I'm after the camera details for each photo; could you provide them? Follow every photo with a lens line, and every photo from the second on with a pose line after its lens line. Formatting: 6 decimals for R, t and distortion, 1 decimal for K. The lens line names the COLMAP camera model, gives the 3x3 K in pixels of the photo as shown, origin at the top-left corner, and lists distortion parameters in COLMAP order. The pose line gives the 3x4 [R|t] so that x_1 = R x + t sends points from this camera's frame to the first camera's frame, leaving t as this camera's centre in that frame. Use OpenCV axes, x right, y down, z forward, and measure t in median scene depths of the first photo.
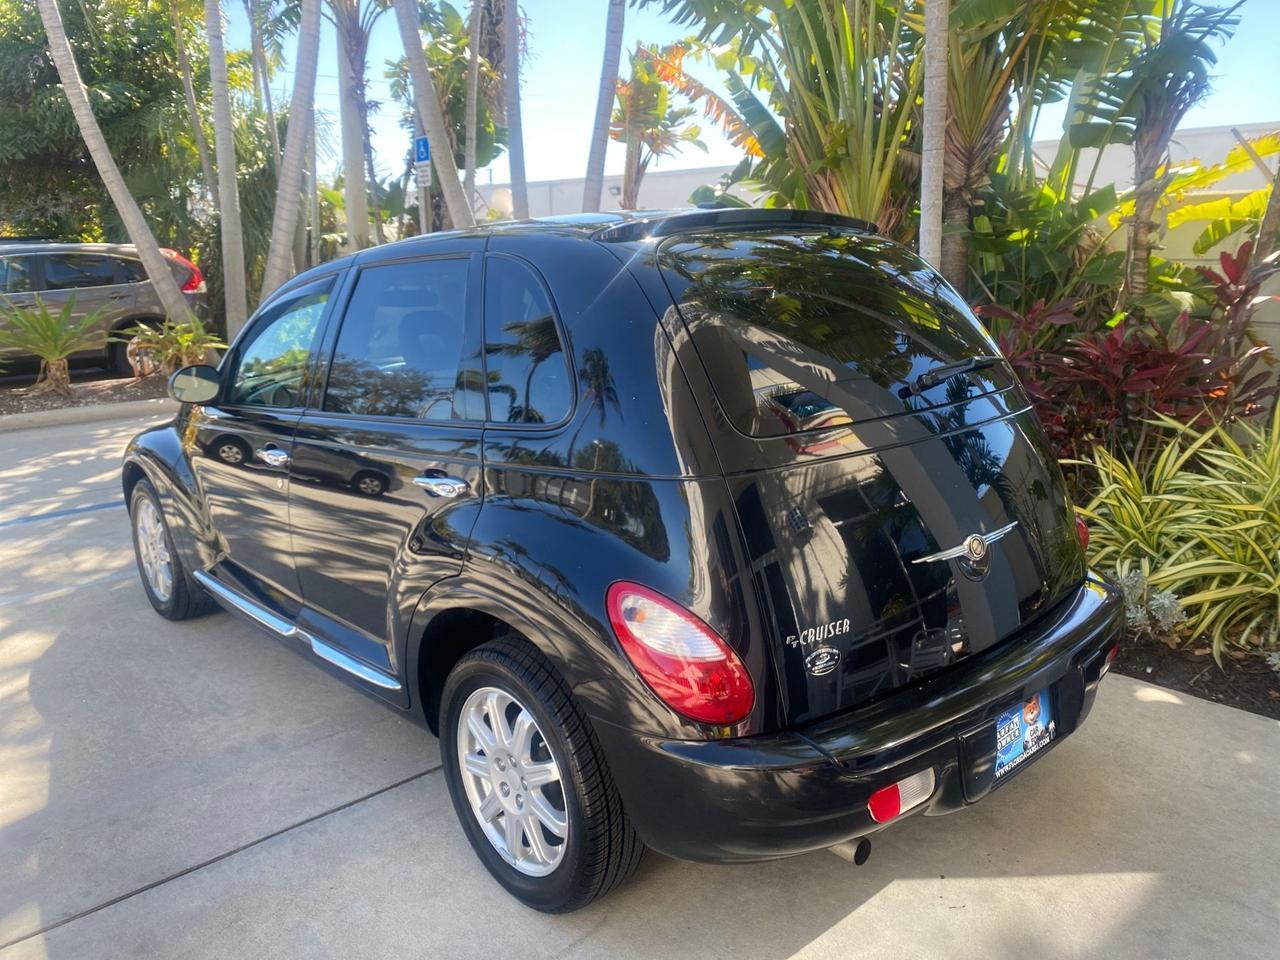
lens RADIAL K [[999.8, 0, 662.1], [0, 999.8, 479.4], [0, 0, 1]] dist [0.001428, 0.000103]
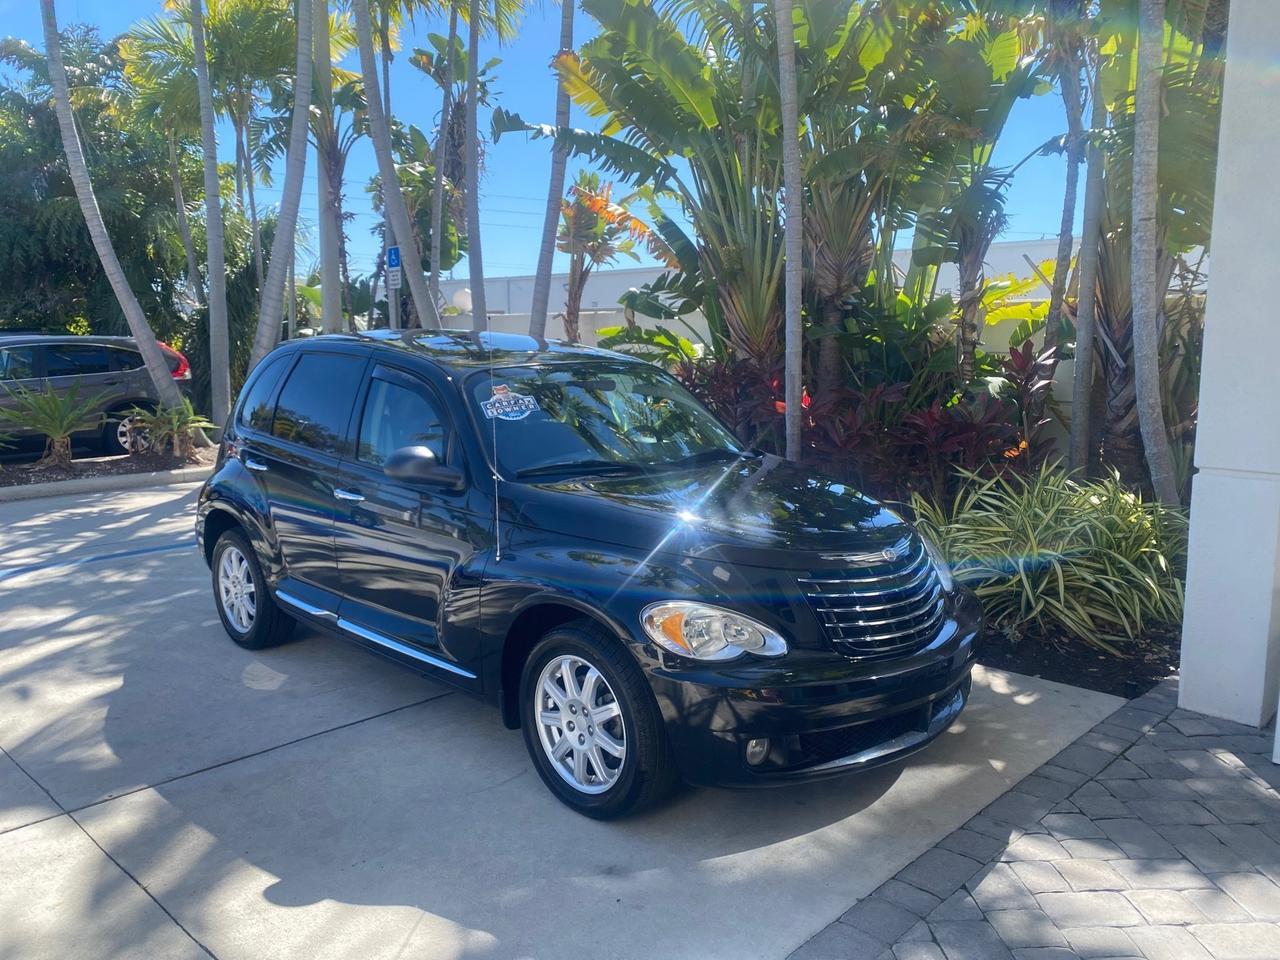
lens RADIAL K [[991.6, 0, 663.6], [0, 991.6, 484.5], [0, 0, 1]] dist [0.040170, -0.075511]
pose [[0.999056, -0.003754, 0.043287, 0.032261], [0.007249, 0.996699, -0.080867, 0.041890], [-0.042841, 0.081104, 0.995784, -0.204898]]
